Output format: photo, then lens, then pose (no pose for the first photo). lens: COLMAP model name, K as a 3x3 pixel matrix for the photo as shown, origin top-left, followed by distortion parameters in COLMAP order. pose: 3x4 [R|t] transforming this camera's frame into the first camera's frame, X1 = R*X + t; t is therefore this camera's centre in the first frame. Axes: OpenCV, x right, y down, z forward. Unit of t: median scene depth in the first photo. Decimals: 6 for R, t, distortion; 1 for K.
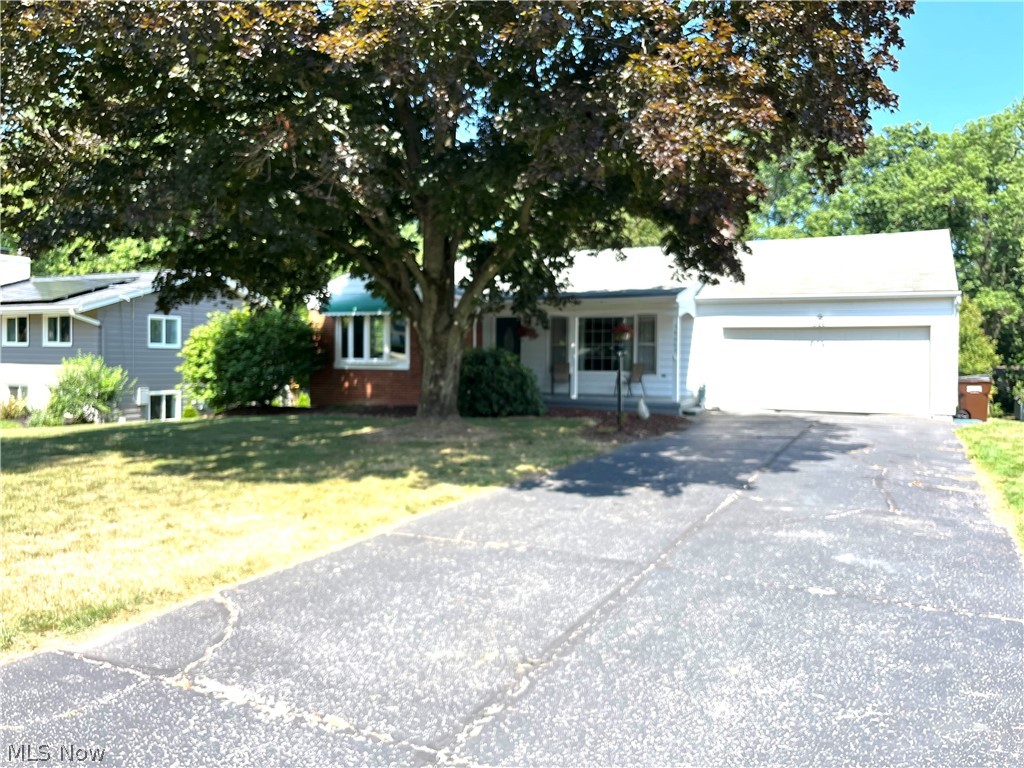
lens RADIAL K [[779.0, 0, 520.0], [0, 779.0, 381.3], [0, 0, 1]] dist [0.042107, -0.065349]
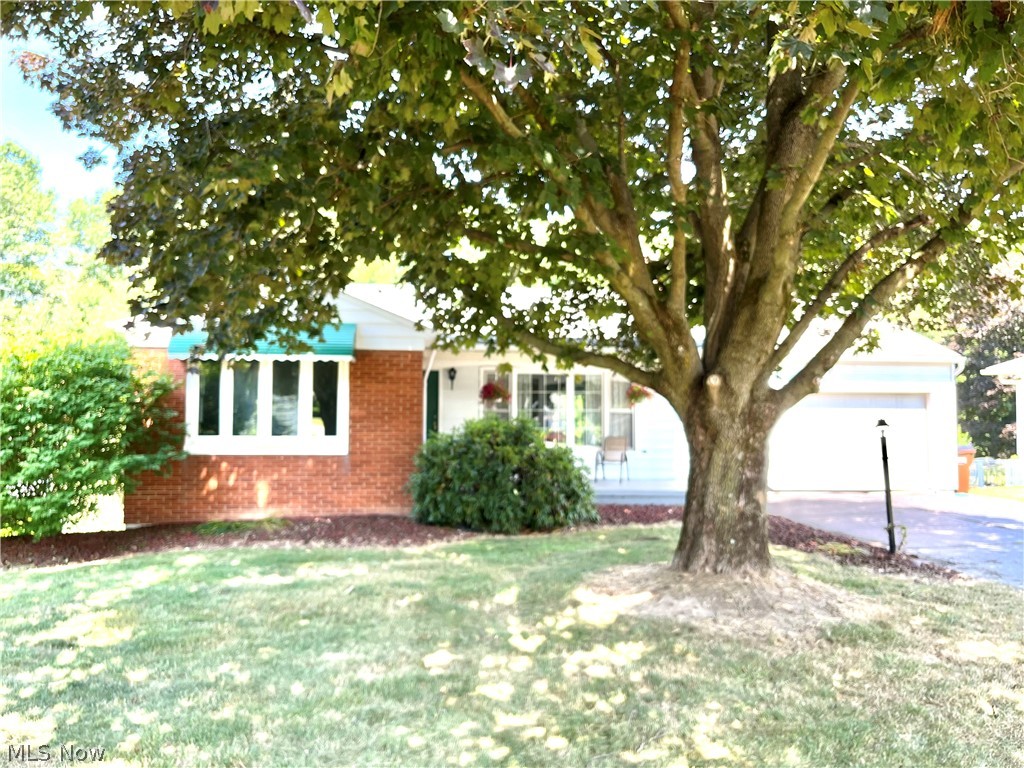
lens RADIAL K [[779.0, 0, 520.0], [0, 779.0, 381.3], [0, 0, 1]] dist [0.042107, -0.065349]
pose [[0.847349, 0.019366, 0.530683, -0.341145], [0.016644, 0.997875, -0.062990, -0.030652], [-0.530775, 0.062207, 0.845227, 0.410995]]
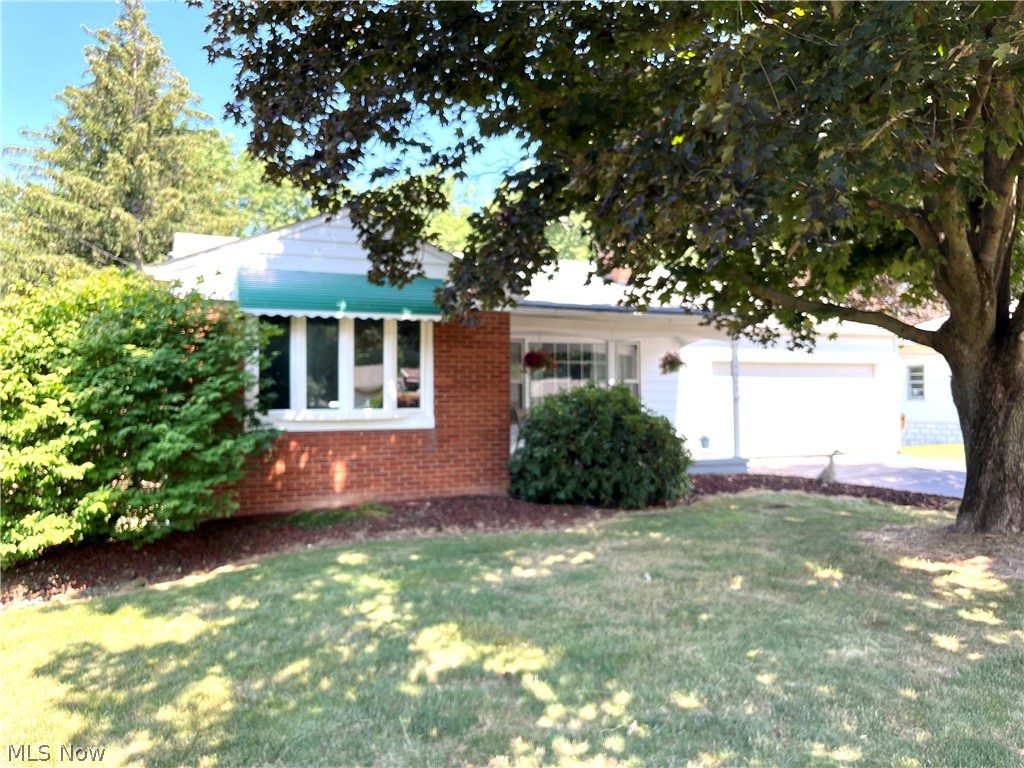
lens RADIAL K [[779.0, 0, 520.0], [0, 779.0, 381.3], [0, 0, 1]] dist [0.042107, -0.065349]
pose [[0.657680, 0.001327, 0.753296, -0.485960], [0.030814, 0.999114, -0.028663, -0.029362], [-0.752667, 0.042063, 0.657056, 0.598324]]
